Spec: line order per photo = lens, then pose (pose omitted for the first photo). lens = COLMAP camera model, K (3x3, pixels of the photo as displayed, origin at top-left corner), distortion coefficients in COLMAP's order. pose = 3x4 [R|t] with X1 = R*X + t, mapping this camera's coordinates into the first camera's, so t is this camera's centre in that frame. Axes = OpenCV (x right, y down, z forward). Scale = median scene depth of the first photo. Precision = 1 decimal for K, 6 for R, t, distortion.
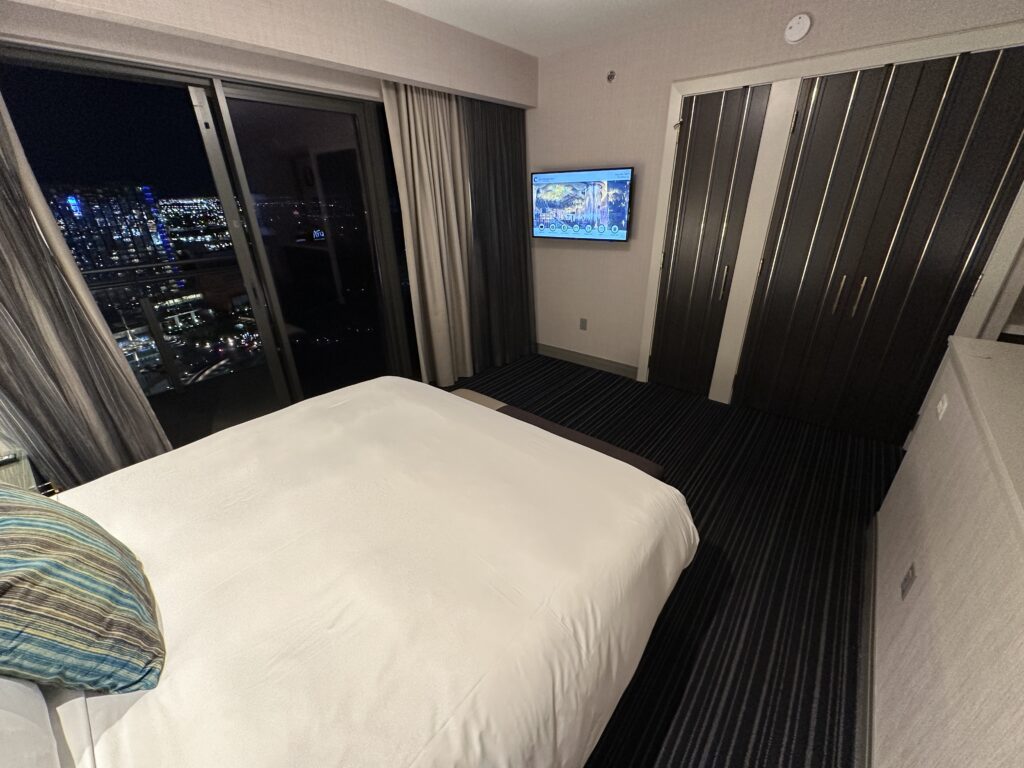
lens RADIAL K [[418.3, 0, 512.0], [0, 418.3, 384.0], [0, 0, 1]] dist [0.014613, -0.000113]
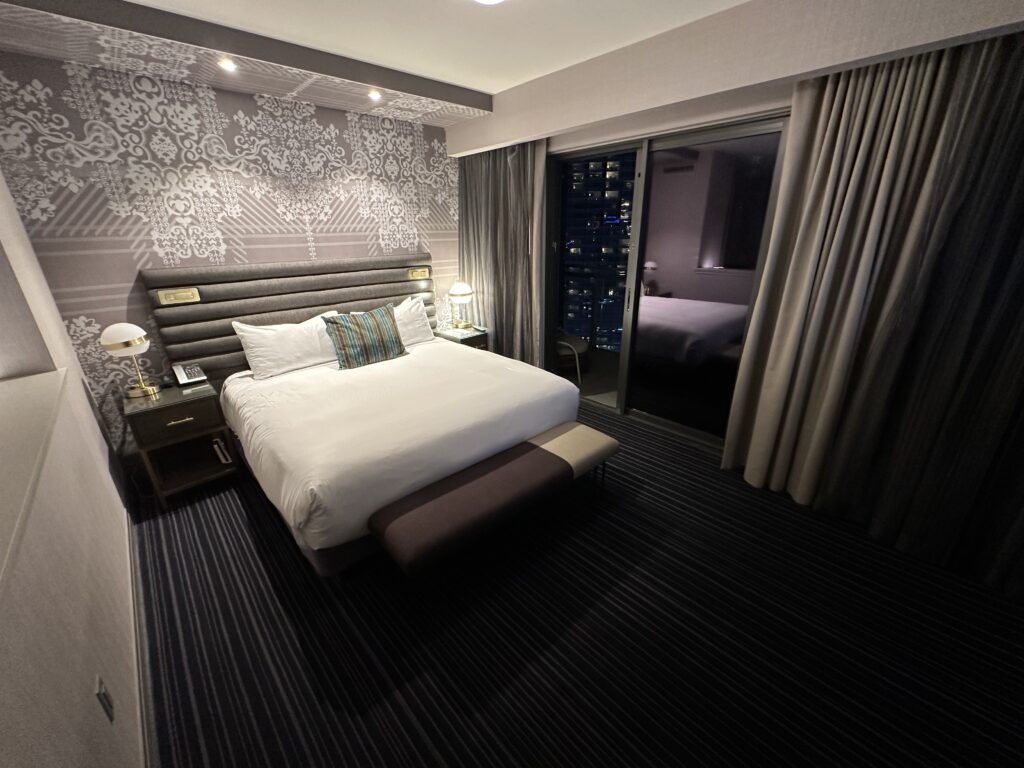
lens RADIAL K [[400.1, 0, 512.0], [0, 400.1, 384.0], [0, 0, 1]] dist [-0.000968, -0.000116]
pose [[-0.121252, 0.382830, -0.915827, 1.052595], [-0.396526, 0.827139, 0.398256, -0.551816], [0.909981, 0.411439, 0.051510, 1.148617]]
